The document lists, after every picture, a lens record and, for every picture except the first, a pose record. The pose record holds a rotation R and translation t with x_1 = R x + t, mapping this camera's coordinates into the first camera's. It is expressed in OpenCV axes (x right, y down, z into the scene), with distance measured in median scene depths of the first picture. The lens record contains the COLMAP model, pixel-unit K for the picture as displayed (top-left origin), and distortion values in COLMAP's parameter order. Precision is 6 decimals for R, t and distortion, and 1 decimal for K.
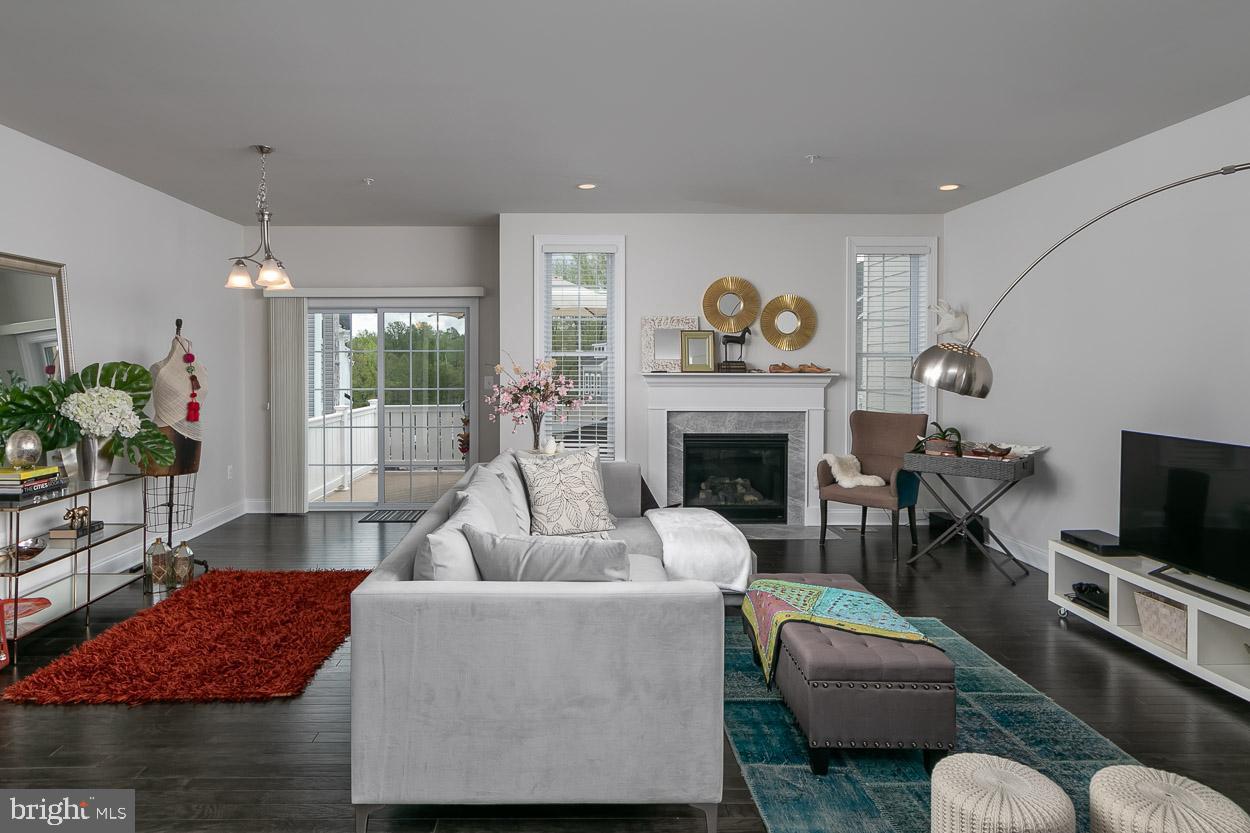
lens RADIAL K [[734.0, 0, 594.6], [0, 734.0, 368.6], [0, 0, 1]] dist [0.005726, 0.005832]
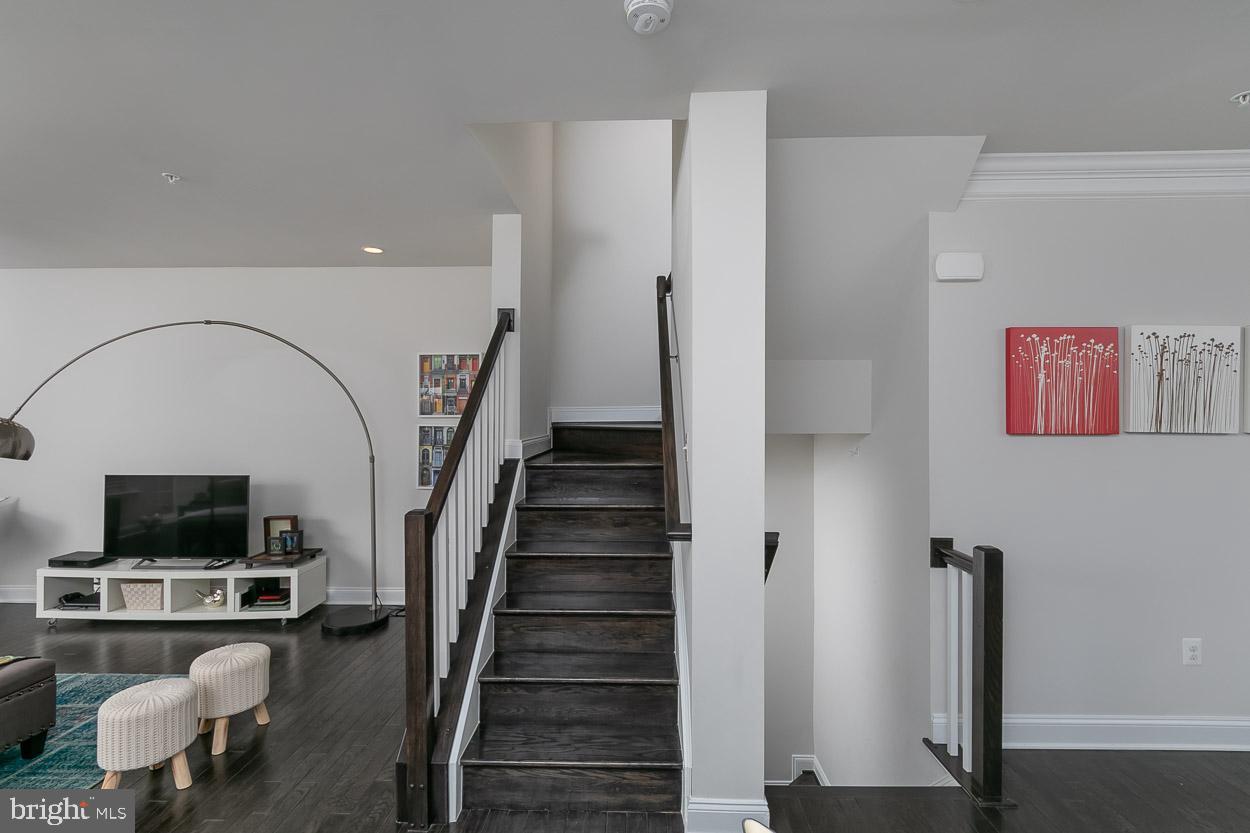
lens RADIAL K [[552.7, 0, 626.4], [0, 552.7, 407.2], [0, 0, 1]] dist [-0.000848, 0.000381]
pose [[0.053837, 0.008955, 0.998510, -0.233830], [0.012402, 0.999877, -0.009636, -0.018862], [-0.998473, 0.012902, 0.053720, -0.048425]]
